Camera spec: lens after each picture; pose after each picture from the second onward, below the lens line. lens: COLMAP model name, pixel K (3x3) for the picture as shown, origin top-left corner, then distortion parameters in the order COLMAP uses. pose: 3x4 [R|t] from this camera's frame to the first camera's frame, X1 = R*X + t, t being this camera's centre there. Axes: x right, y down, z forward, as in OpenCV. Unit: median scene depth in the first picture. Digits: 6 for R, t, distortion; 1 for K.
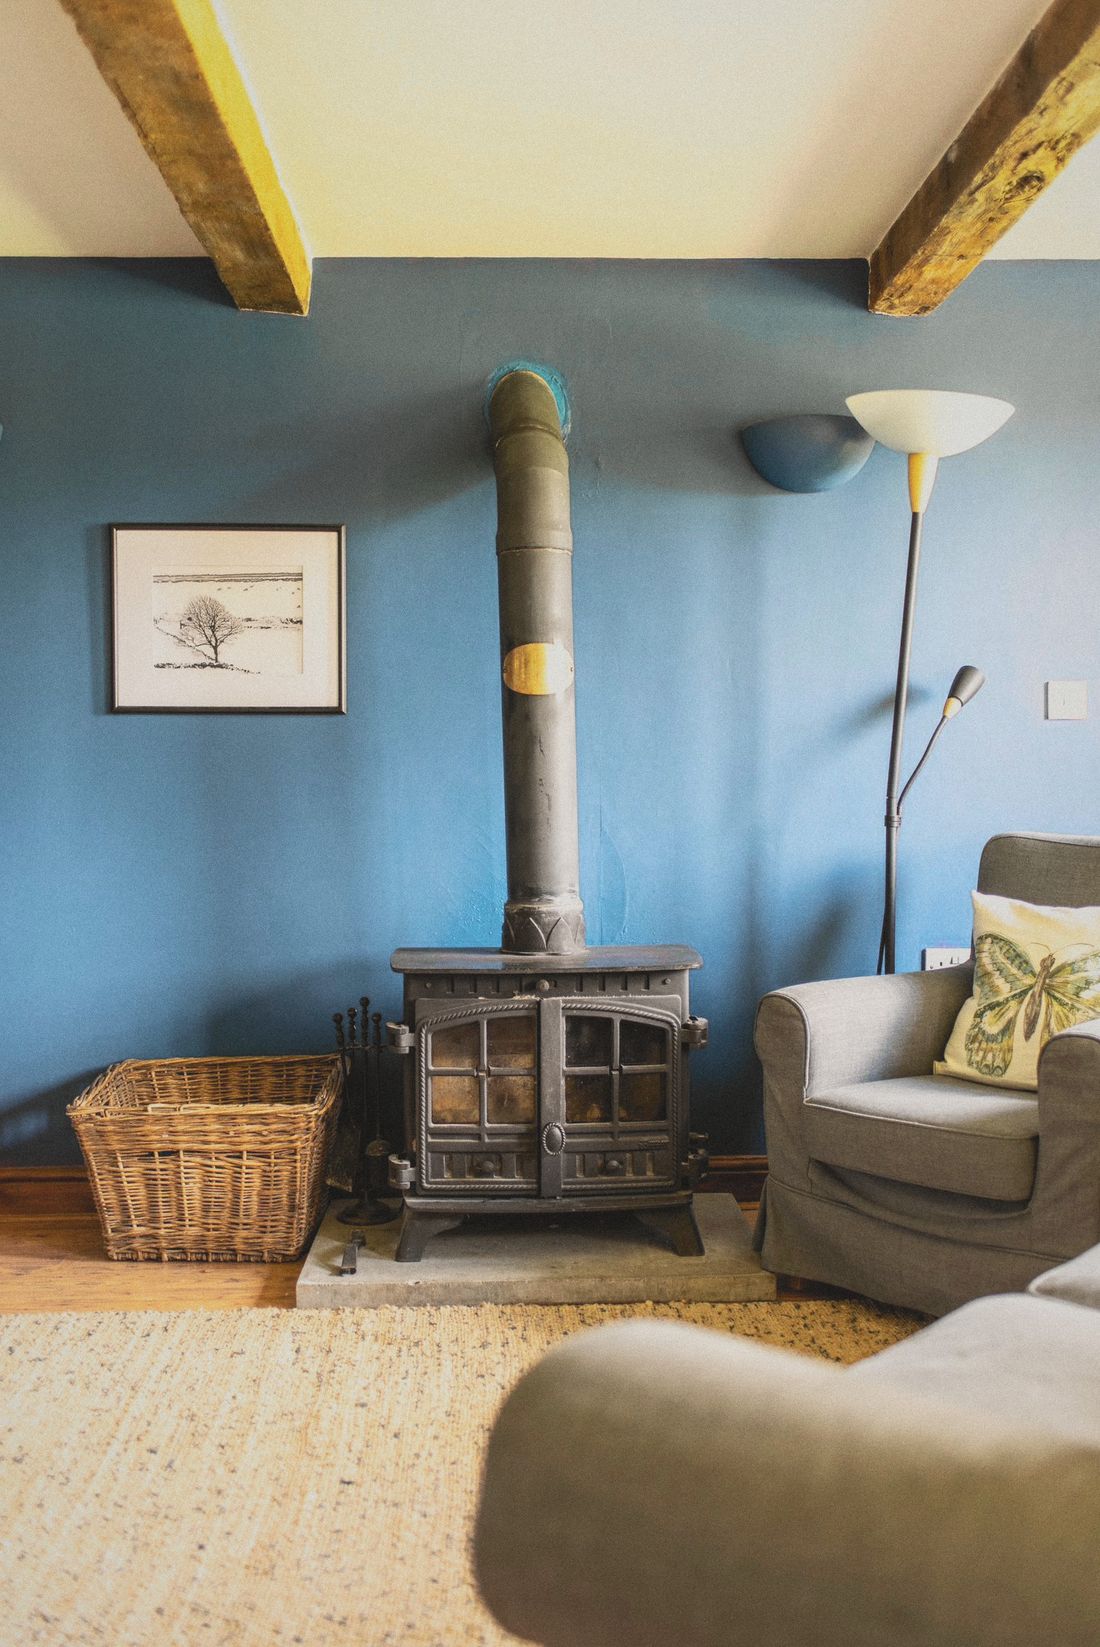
lens RADIAL K [[1614.8, 0, 548.8], [0, 1614.8, 824.2], [0, 0, 1]] dist [-0.001285, 0.002165]
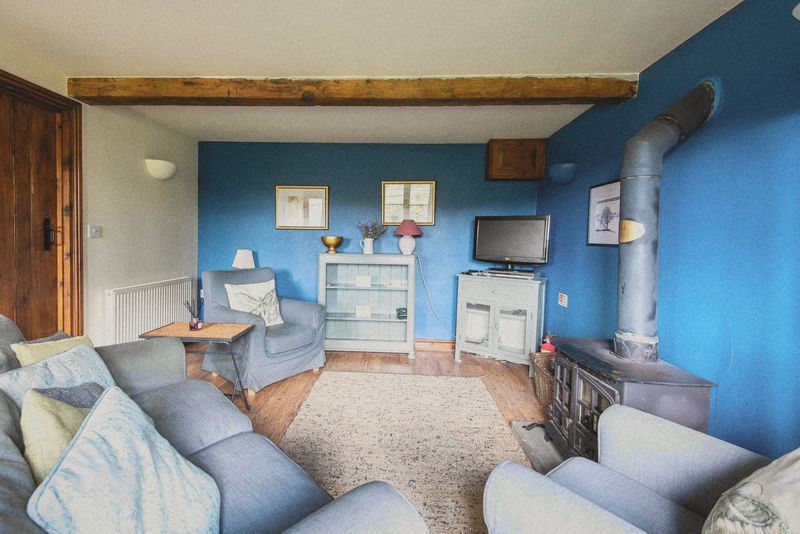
lens RADIAL K [[393.0, 0, 424.3], [0, 393.0, 257.3], [0, 0, 1]] dist [0.020739, -0.000856]
pose [[-0.090212, 0.050948, -0.994619, 0.628823], [-0.059935, 0.996603, 0.056486, -0.080382], [0.994117, 0.064708, -0.086852, 0.849899]]
